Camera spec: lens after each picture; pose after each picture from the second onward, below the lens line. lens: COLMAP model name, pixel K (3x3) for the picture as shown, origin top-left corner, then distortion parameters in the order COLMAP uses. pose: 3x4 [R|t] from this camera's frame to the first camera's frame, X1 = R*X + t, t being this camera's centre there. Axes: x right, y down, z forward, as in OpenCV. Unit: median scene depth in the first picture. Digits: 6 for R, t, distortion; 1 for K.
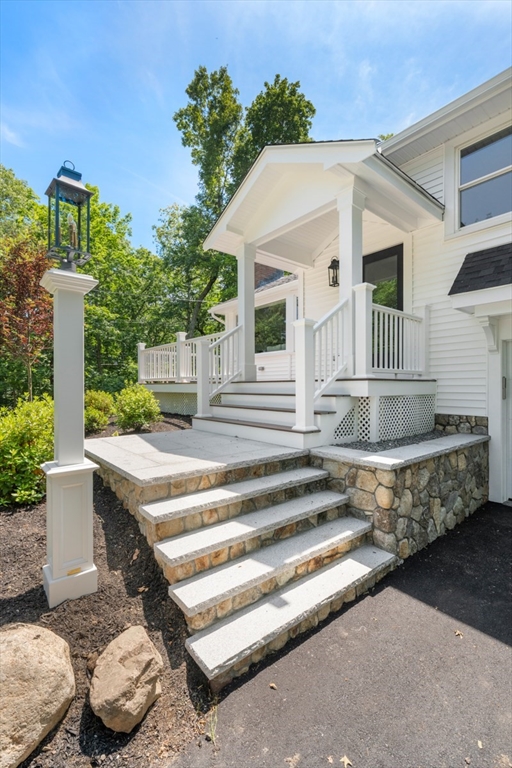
lens RADIAL K [[323.4, 0, 250.1], [0, 323.4, 384.2], [0, 0, 1]] dist [0.002411, -0.001541]
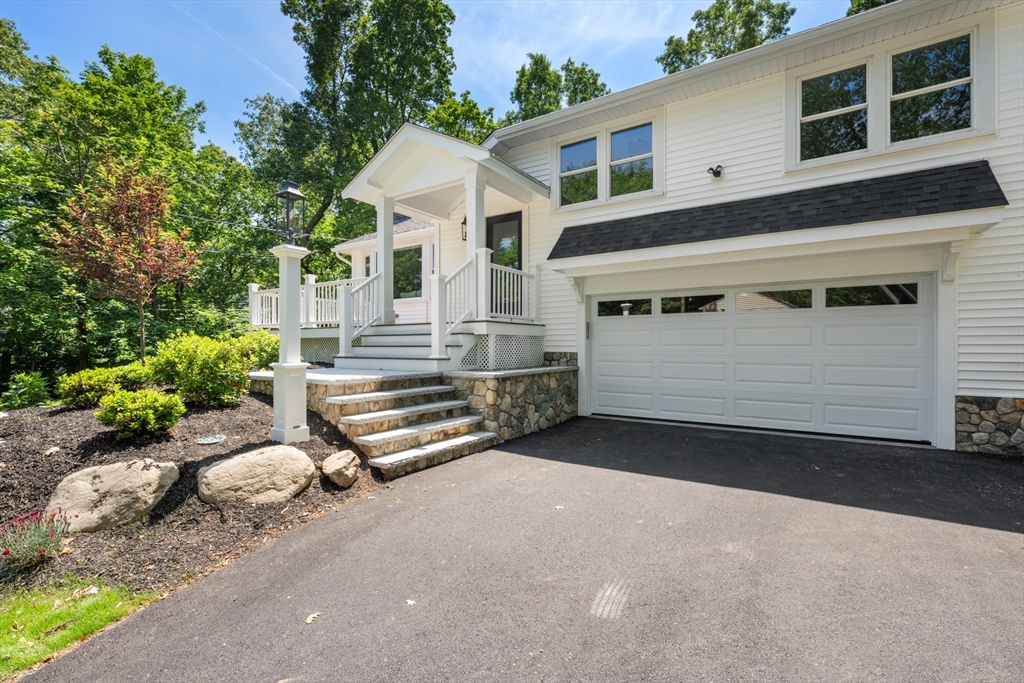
lens RADIAL K [[431.2, 0, 505.9], [0, 431.2, 347.8], [0, 0, 1]] dist [0.002411, -0.001541]
pose [[0.953199, -0.003657, 0.302320, -0.076751], [0.000431, 0.999942, 0.010737, 0.061422], [-0.302342, -0.010104, 0.953146, -0.581688]]
